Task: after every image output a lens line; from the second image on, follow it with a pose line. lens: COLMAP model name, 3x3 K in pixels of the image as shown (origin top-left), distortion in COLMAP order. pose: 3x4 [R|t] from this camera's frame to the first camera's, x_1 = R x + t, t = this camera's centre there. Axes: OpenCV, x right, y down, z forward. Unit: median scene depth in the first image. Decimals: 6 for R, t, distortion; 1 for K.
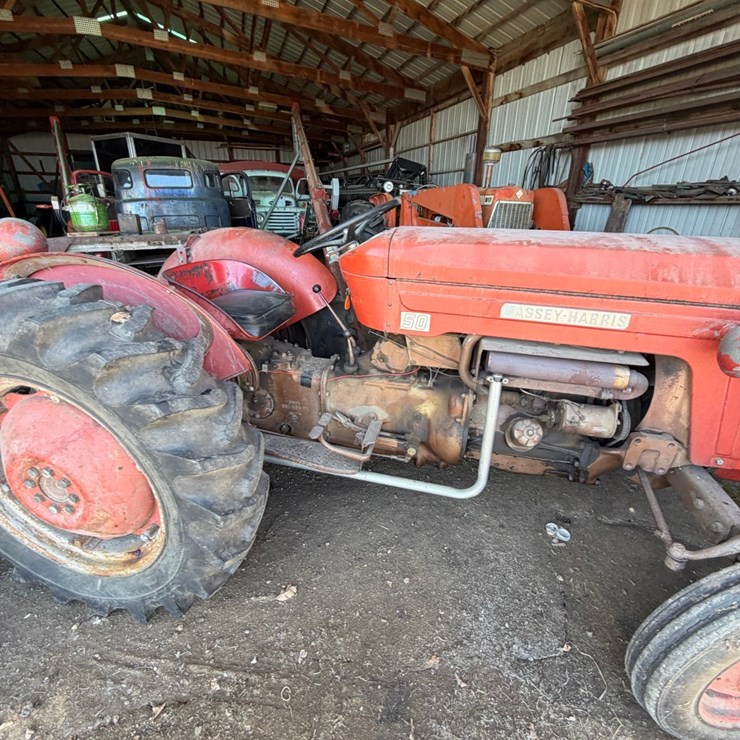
lens RADIAL K [[396.0, 0, 370.0], [0, 396.0, 370.0], [0, 0, 1]] dist [0.003350, 0.001665]
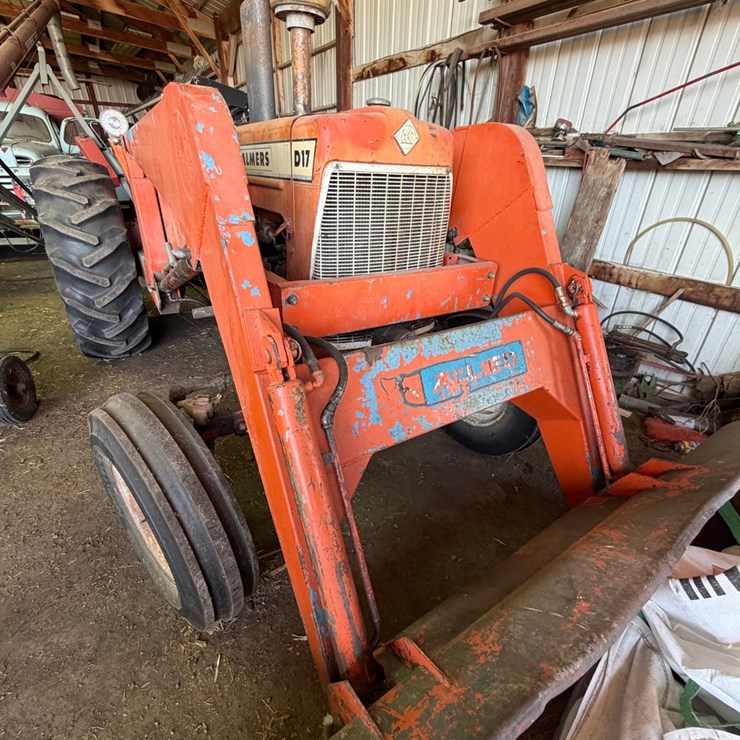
lens RADIAL K [[396.0, 0, 370.0], [0, 396.0, 370.0], [0, 0, 1]] dist [0.003350, 0.001665]
pose [[0.970491, -0.106867, 0.216166, 0.186462], [0.087487, 0.991398, 0.097347, -0.212240], [-0.224709, -0.075562, 0.971492, 0.492759]]
